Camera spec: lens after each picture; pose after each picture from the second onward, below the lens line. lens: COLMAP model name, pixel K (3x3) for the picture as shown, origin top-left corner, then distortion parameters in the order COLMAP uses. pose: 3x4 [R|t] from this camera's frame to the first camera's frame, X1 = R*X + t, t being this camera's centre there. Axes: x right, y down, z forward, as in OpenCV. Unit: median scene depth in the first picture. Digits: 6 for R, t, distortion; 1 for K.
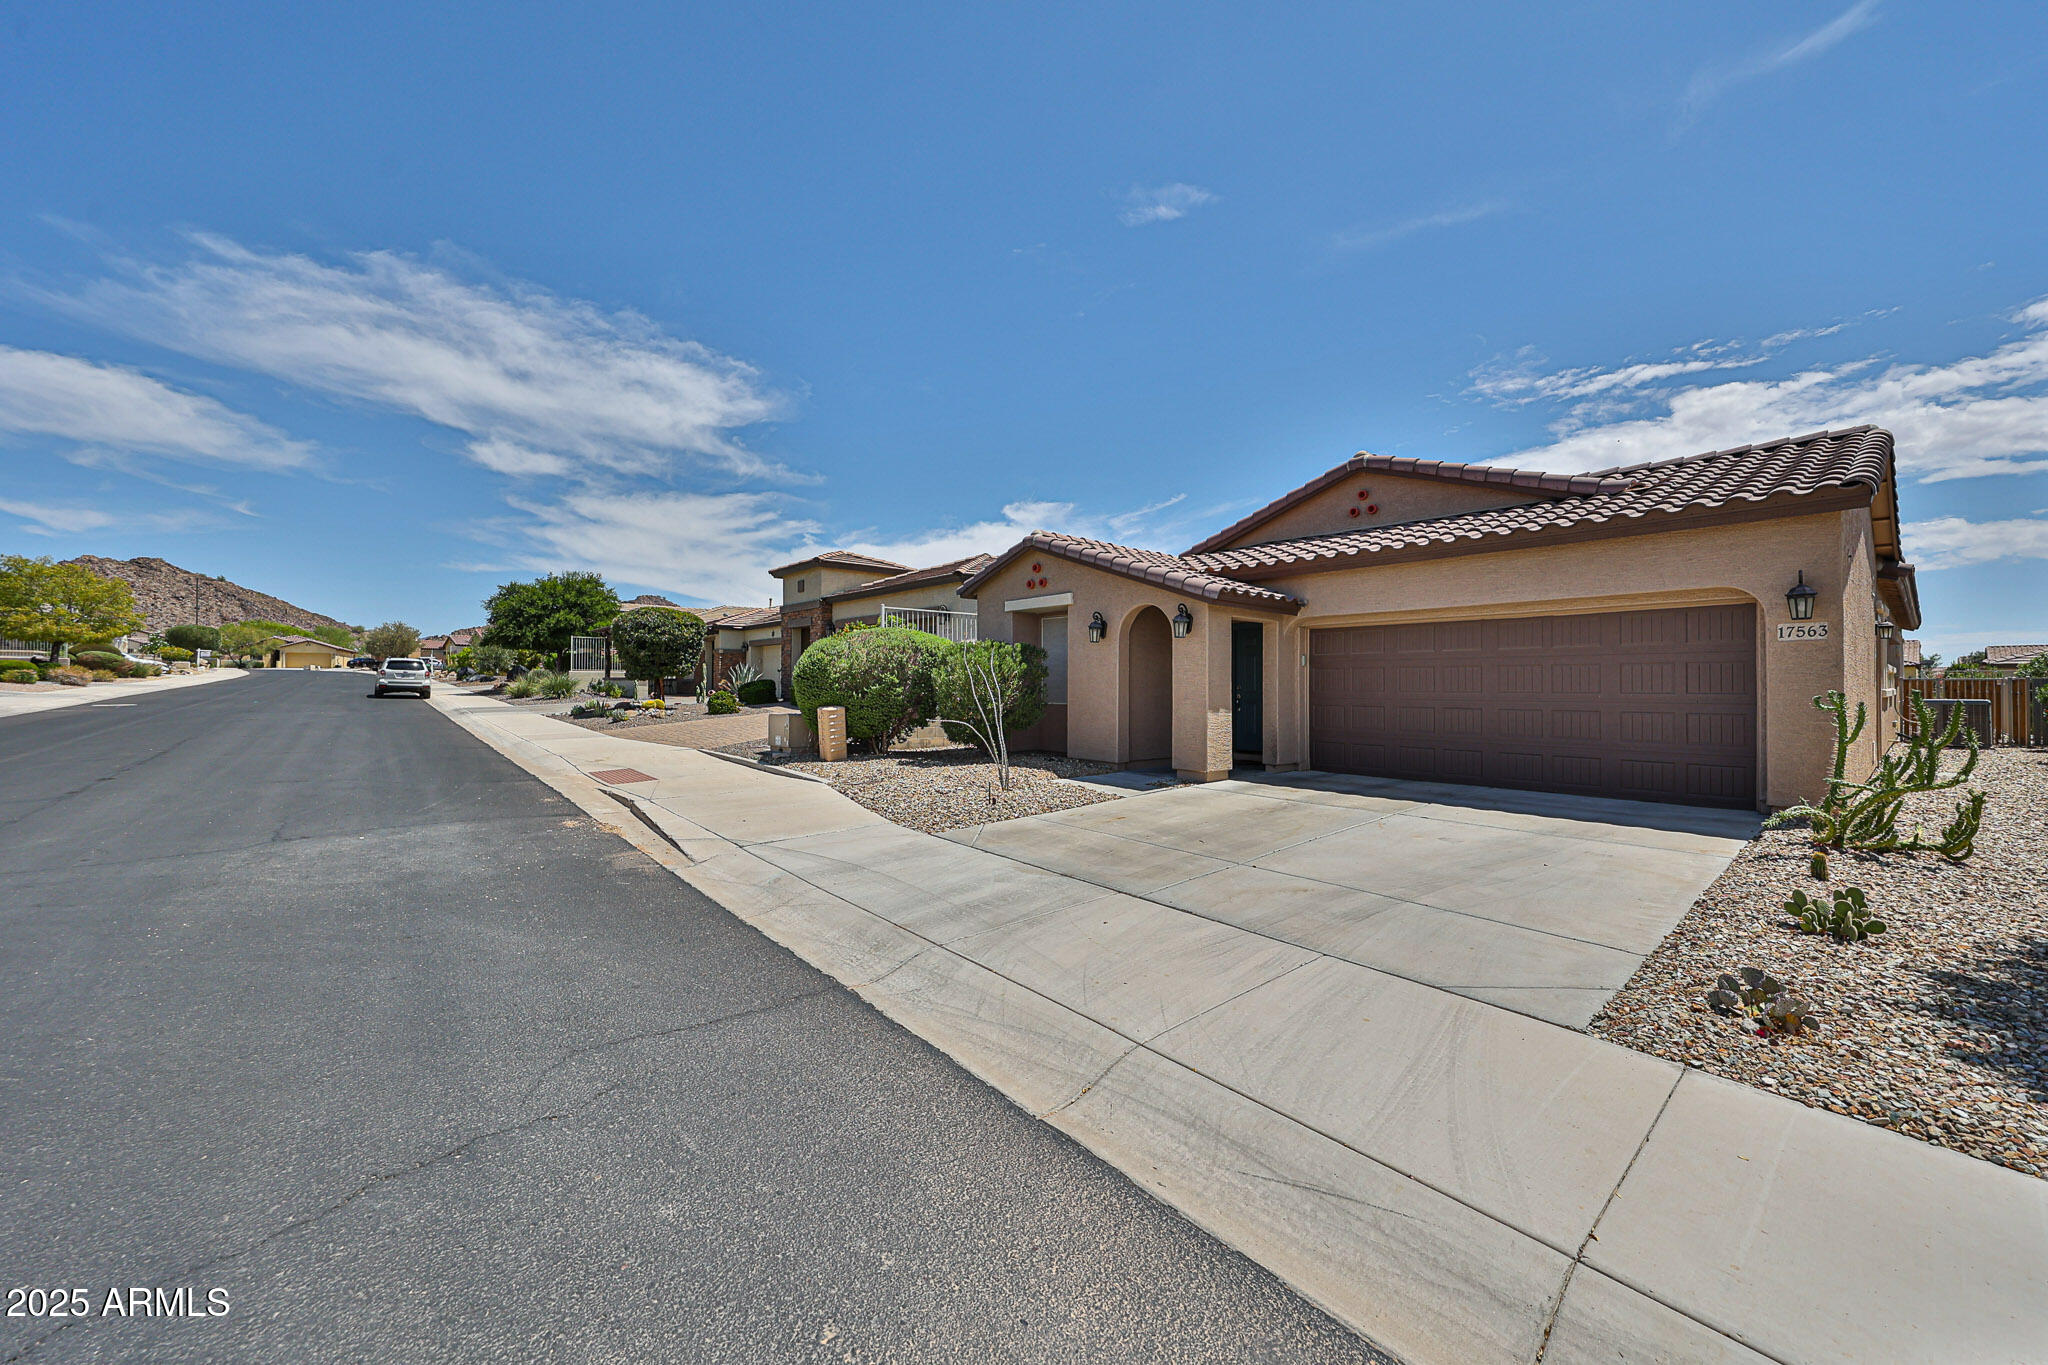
lens RADIAL K [[826.1, 0, 989.1], [0, 826.1, 683.9], [0, 0, 1]] dist [0.002816, -0.000084]
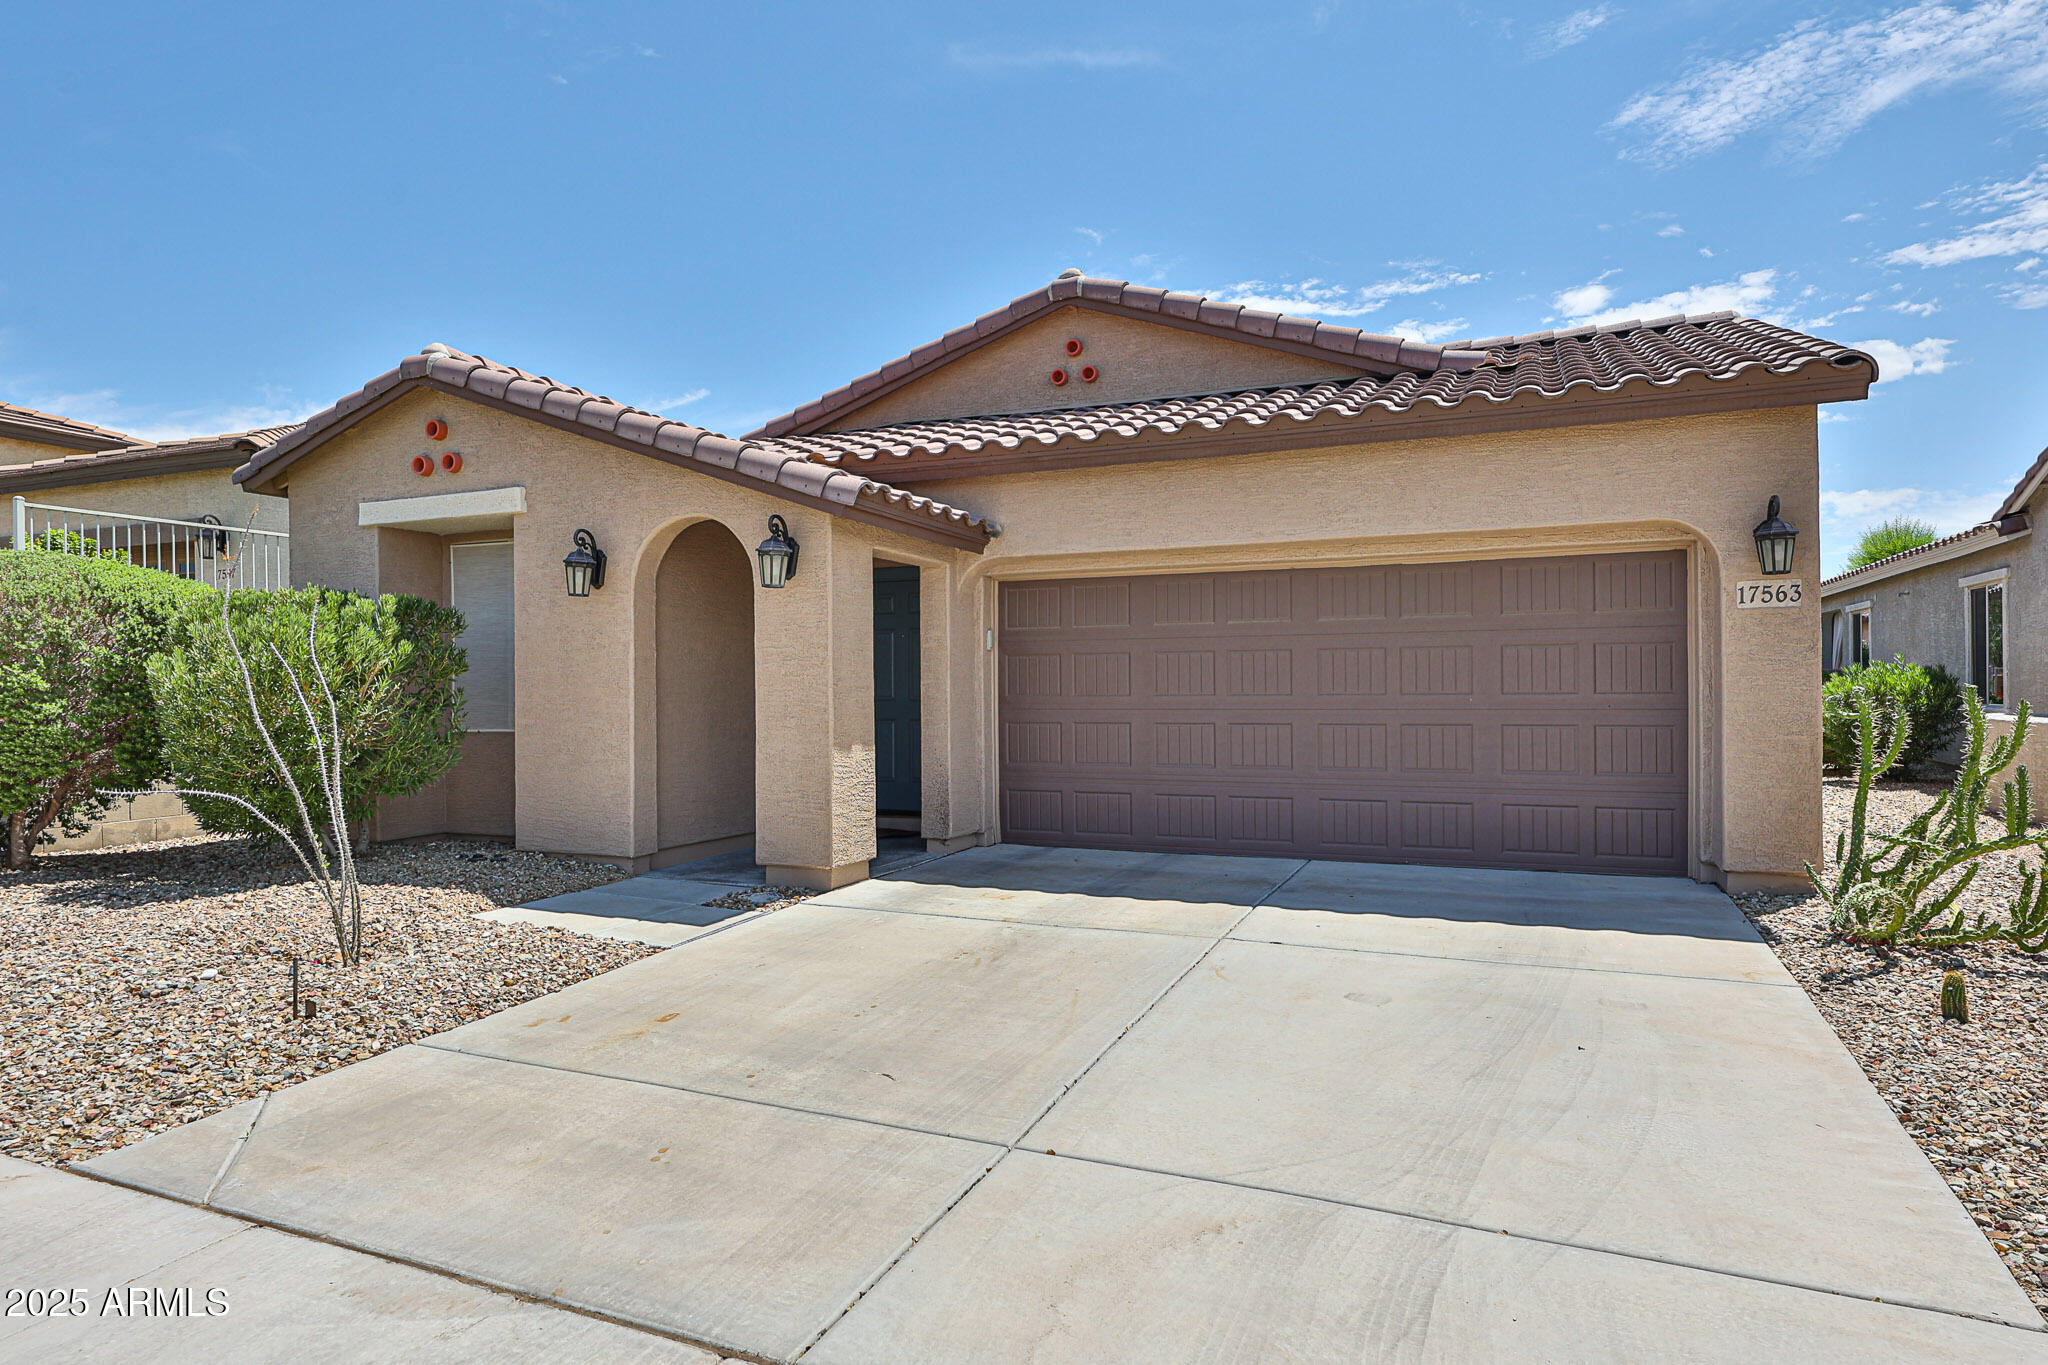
lens RADIAL K [[1225.0, 0, 1024.4], [0, 1225.0, 687.9], [0, 0, 1]] dist [-0.003035, -0.002462]
pose [[0.878794, -0.010424, 0.477087, 0.022071], [0.009373, 0.999946, 0.004583, -0.000472], [-0.477109, 0.000444, 0.878844, 0.298009]]
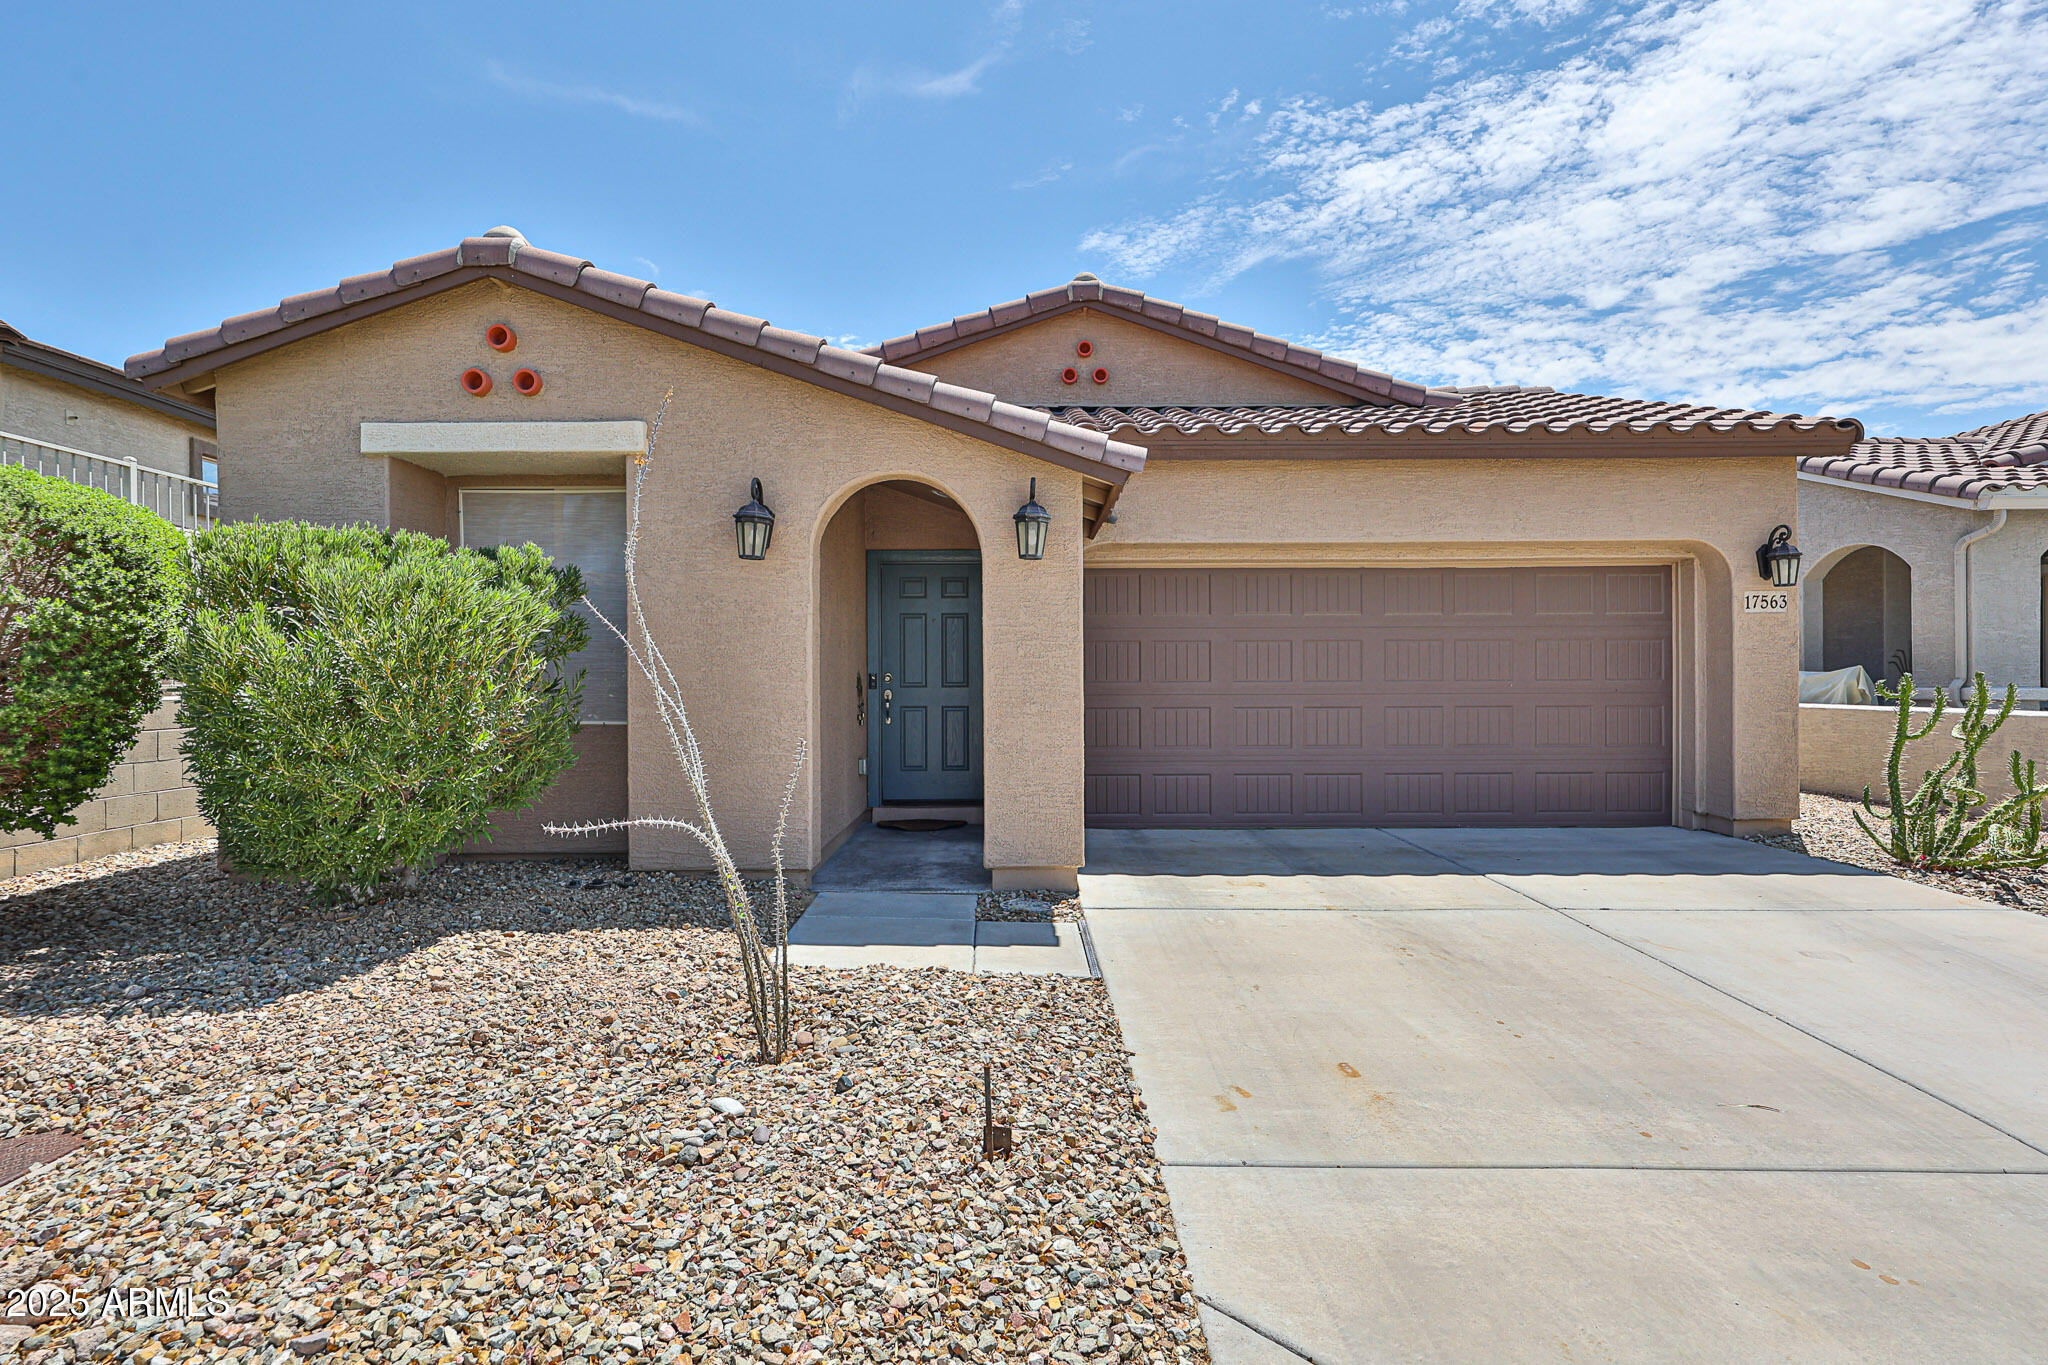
lens RADIAL K [[1037.5, 0, 1024.9], [0, 1037.5, 668.6], [0, 0, 1]] dist [0.000950, 0.000094]
pose [[0.611255, 0.000275, 0.791434, -0.175938], [0.003346, 0.999990, -0.002932, 0.001908], [-0.791427, 0.004440, 0.611248, 0.628443]]
